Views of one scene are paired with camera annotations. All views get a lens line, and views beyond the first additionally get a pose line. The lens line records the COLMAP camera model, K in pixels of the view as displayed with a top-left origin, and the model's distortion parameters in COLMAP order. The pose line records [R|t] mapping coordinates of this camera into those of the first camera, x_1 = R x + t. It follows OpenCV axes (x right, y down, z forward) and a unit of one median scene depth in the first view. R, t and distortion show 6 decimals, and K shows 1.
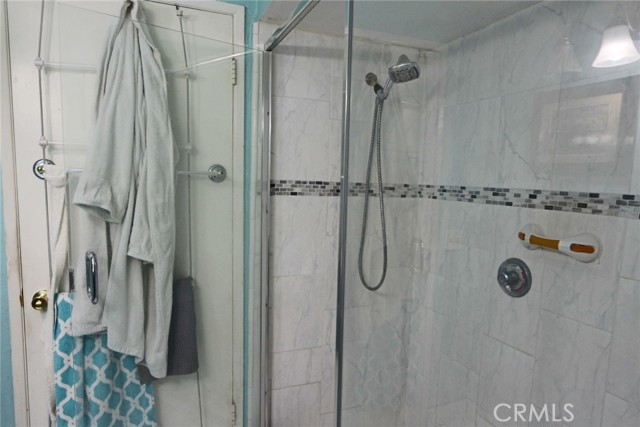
lens RADIAL K [[421.9, 0, 329.9], [0, 421.9, 223.7], [0, 0, 1]] dist [-0.004030, -0.002214]
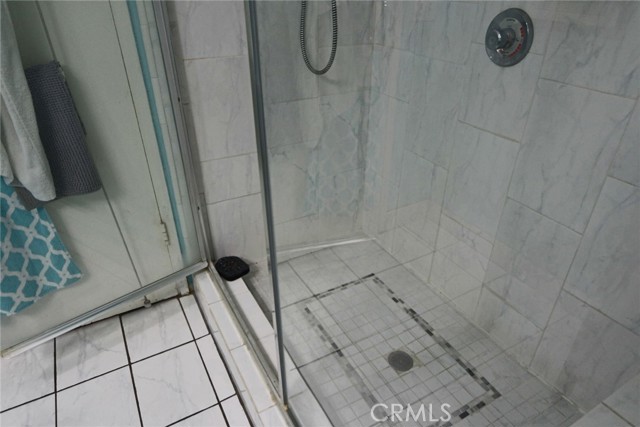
lens RADIAL K [[421.9, 0, 329.9], [0, 421.9, 223.7], [0, 0, 1]] dist [-0.004030, -0.002214]
pose [[0.993785, -0.076736, 0.080643, 0.036703], [0.036267, 0.908102, 0.417175, 0.086318], [-0.105245, -0.411657, 0.905241, 0.195487]]
